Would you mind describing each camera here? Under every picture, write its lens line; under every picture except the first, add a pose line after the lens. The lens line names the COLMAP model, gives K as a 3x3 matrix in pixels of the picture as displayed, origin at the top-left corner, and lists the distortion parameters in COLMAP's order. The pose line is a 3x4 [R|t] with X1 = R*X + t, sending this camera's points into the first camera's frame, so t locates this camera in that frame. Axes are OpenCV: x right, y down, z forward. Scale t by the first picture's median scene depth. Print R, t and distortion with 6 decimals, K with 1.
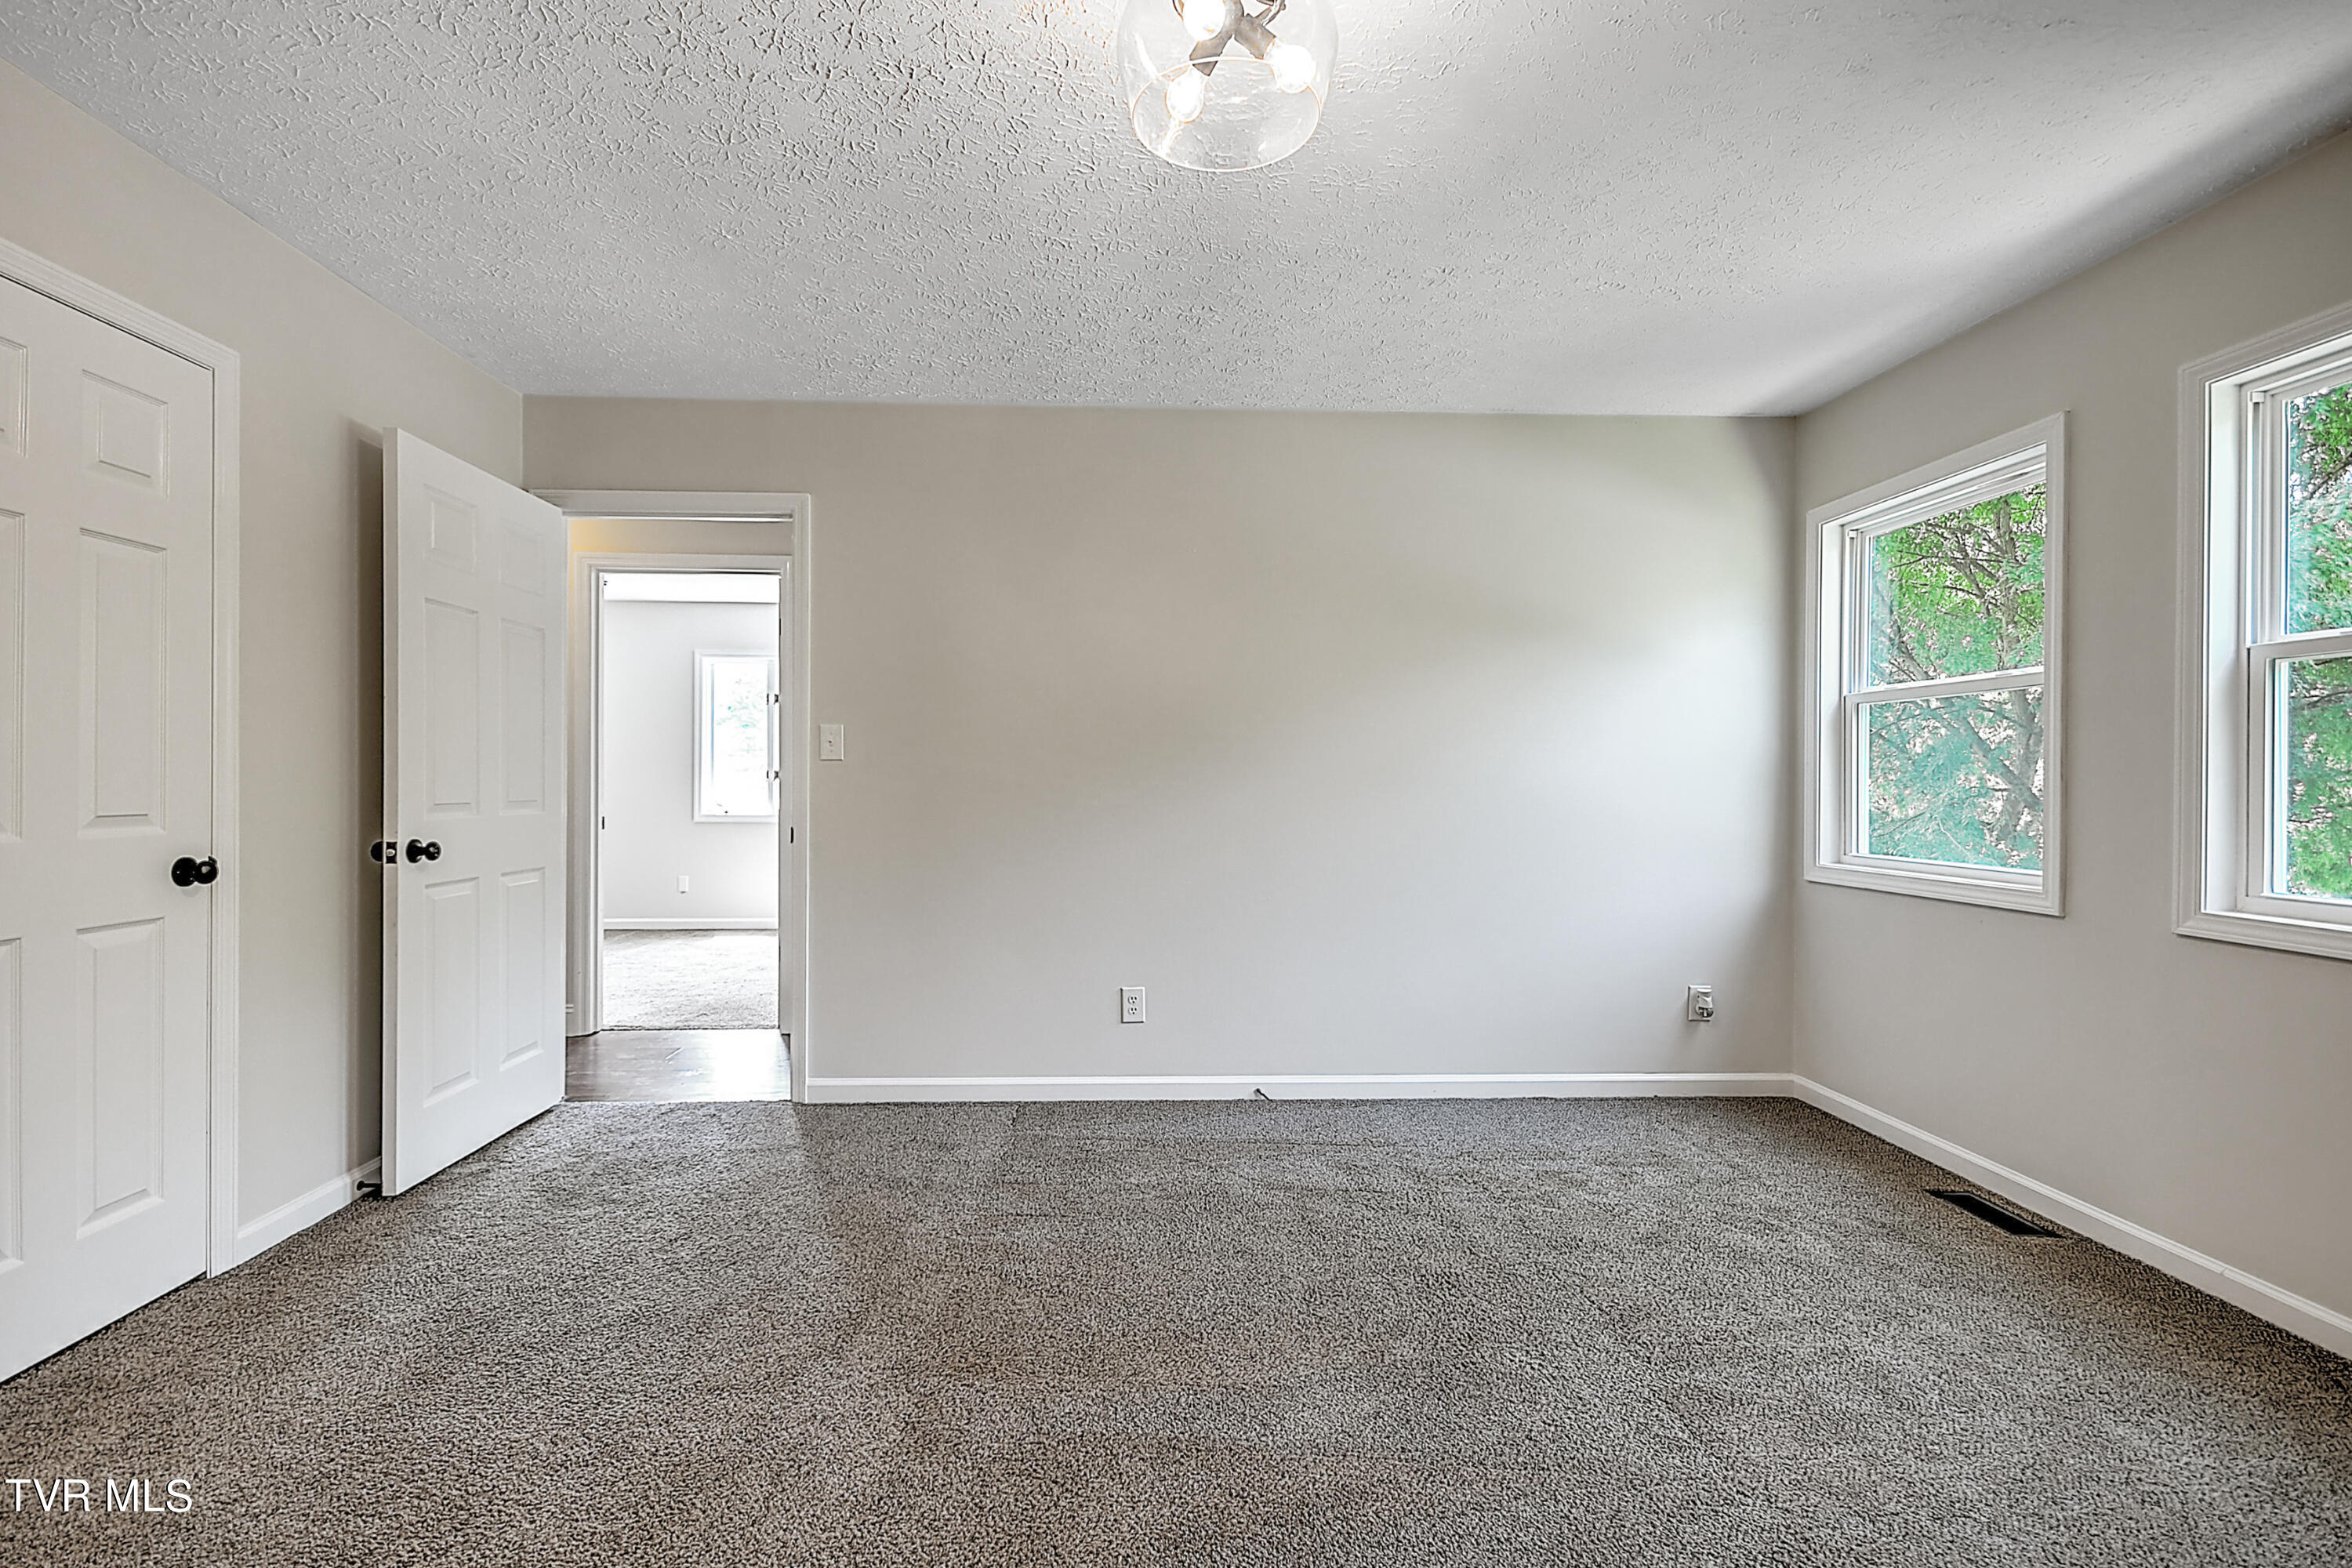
lens RADIAL K [[1051.7, 0, 1173.3], [0, 1051.7, 785.8], [0, 0, 1]] dist [0.014404, -0.007287]
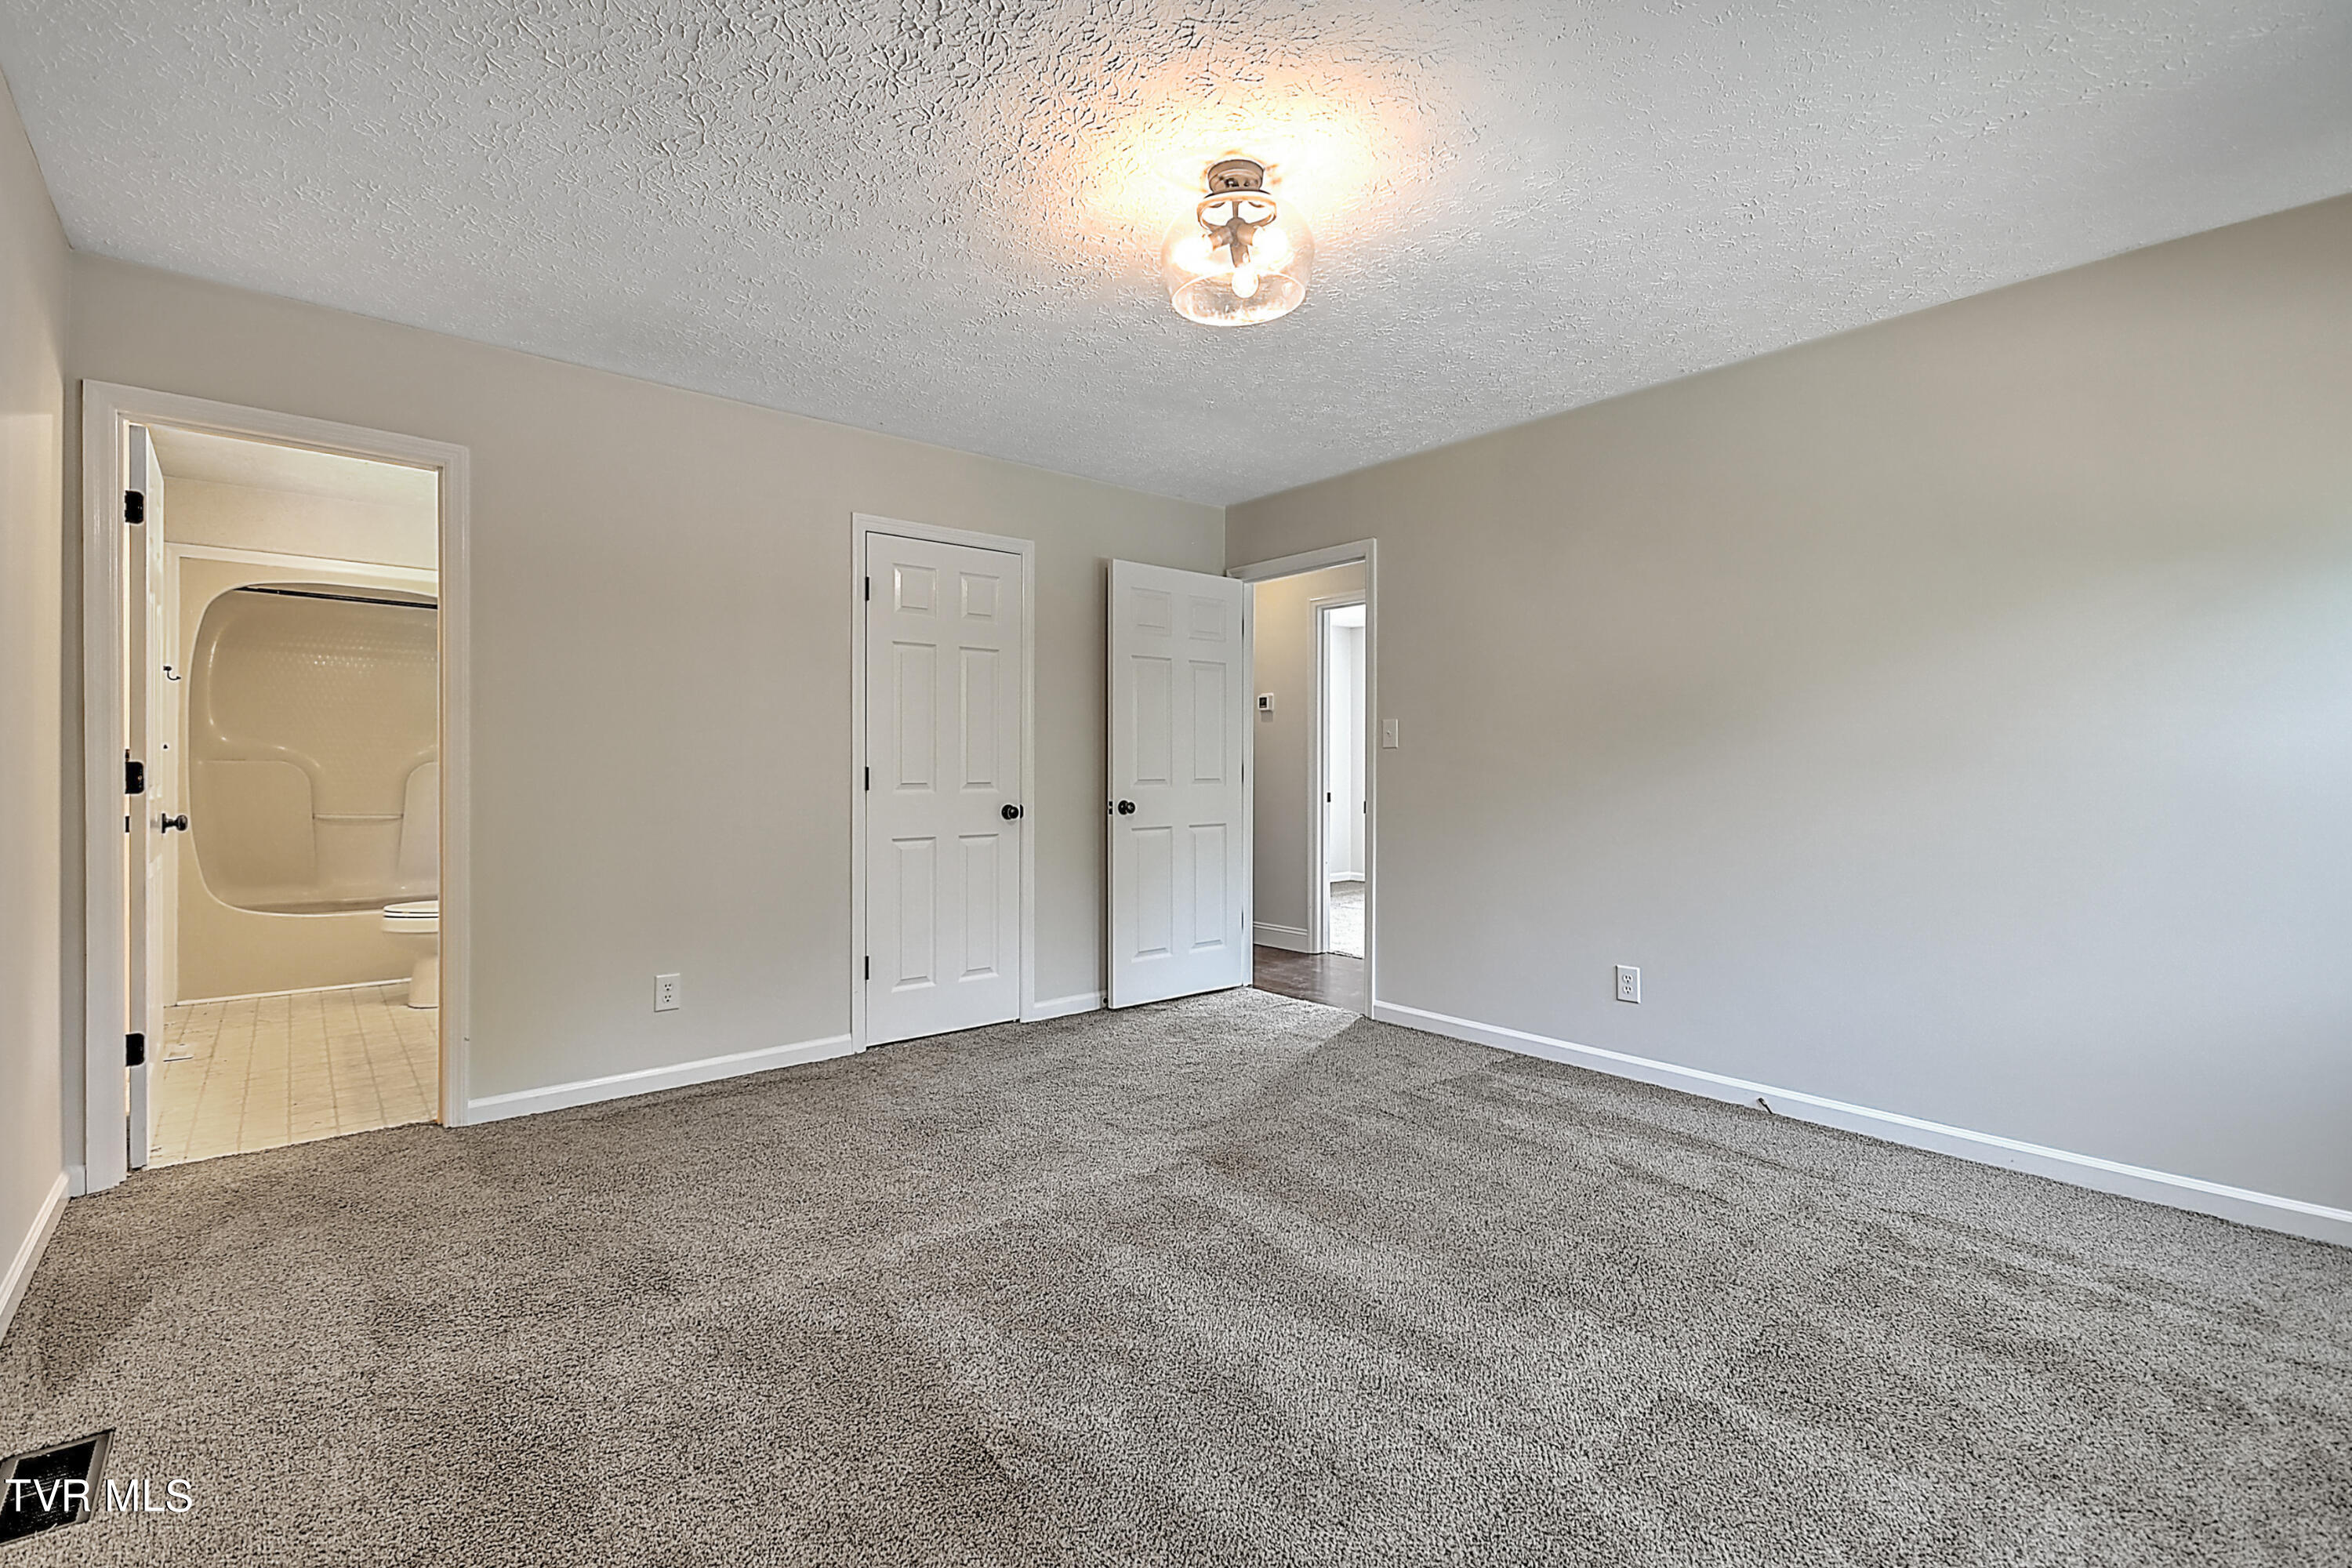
lens RADIAL K [[1051.7, 0, 1139.1], [0, 1051.7, 769.5], [0, 0, 1]] dist [0.014404, -0.007287]
pose [[0.593989, -0.001925, -0.804471, 0.582140], [0.000090, 0.999997, -0.002326, 0.004526], [0.804473, 0.001309, 0.593988, 0.023169]]
